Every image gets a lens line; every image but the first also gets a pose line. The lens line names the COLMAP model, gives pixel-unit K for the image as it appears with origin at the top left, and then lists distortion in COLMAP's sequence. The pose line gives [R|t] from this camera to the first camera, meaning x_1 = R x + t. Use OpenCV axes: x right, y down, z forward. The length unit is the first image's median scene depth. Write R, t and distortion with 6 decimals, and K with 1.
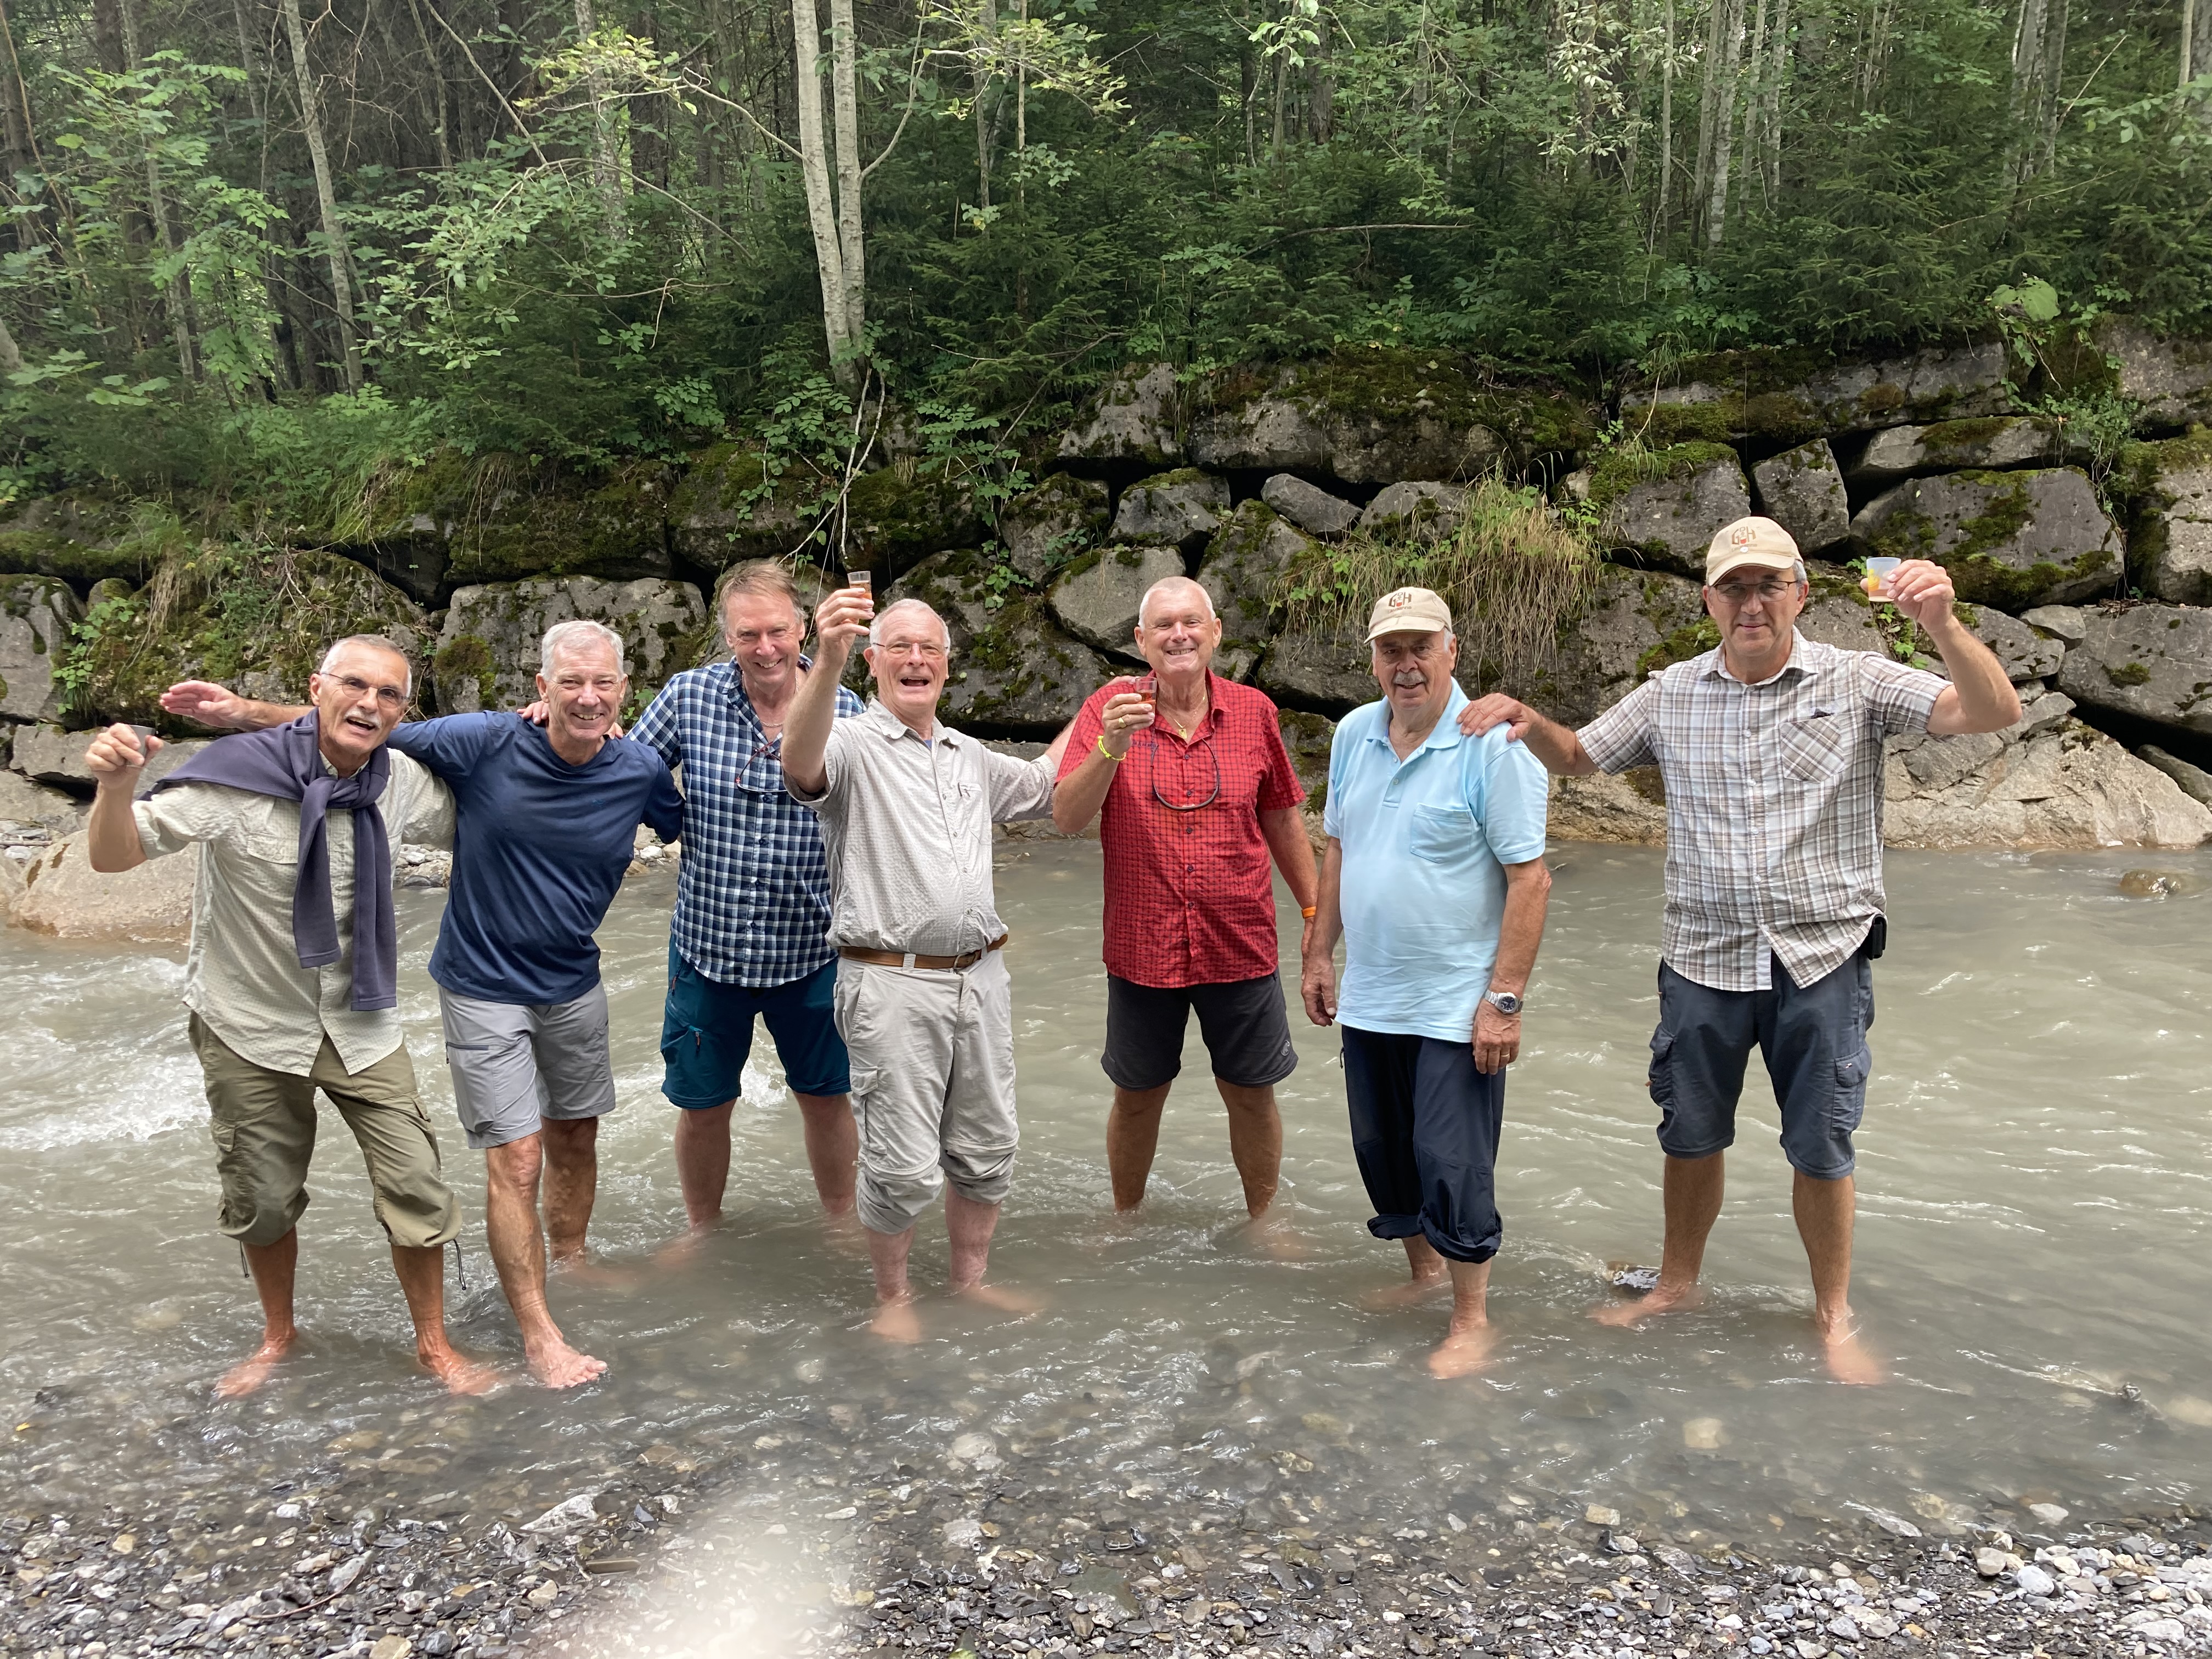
lens RADIAL K [[1753.2, 0, 1096.5], [0, 1753.2, 850.5], [0, 0, 1]] dist [0.036959, -0.042241]
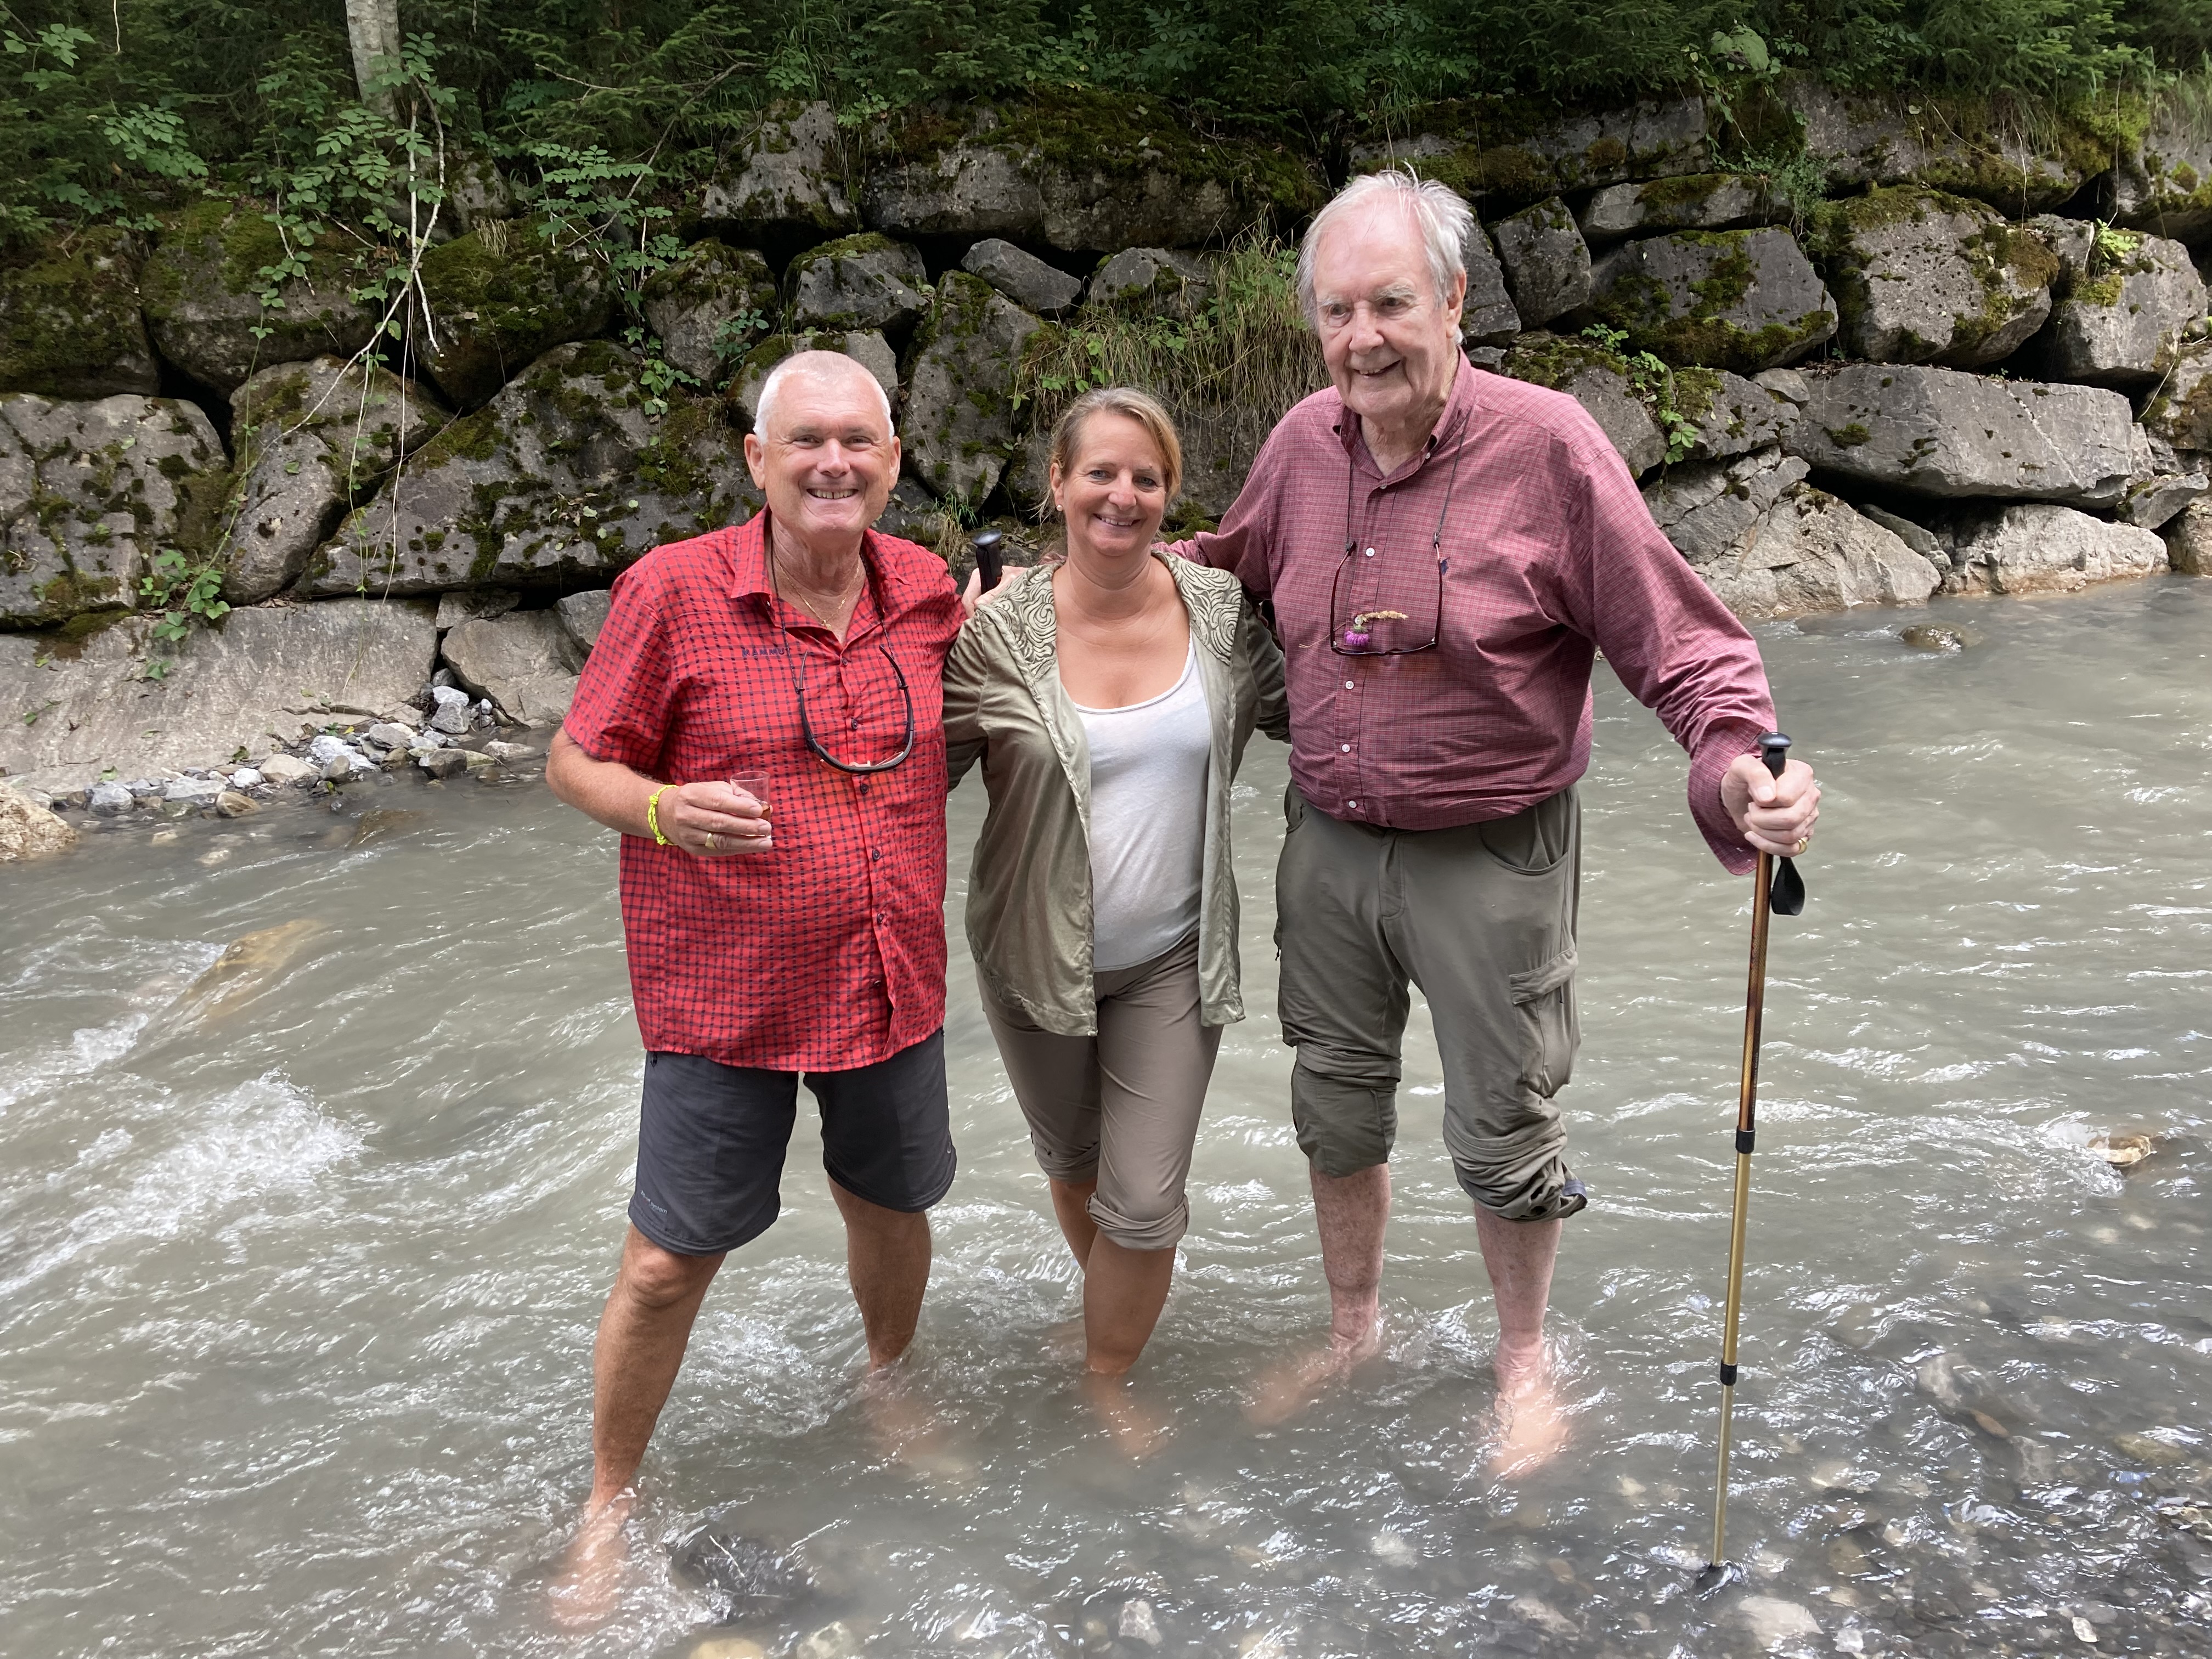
lens RADIAL K [[1811.1, 0, 1100.1], [0, 1811.1, 829.9], [0, 0, 1]] dist [-0.003542, 0.035229]
pose [[0.919334, -0.124235, 0.373351, -0.202009], [0.095929, 0.990983, 0.093542, -0.012294], [-0.381606, -0.050181, 0.922962, 0.174874]]
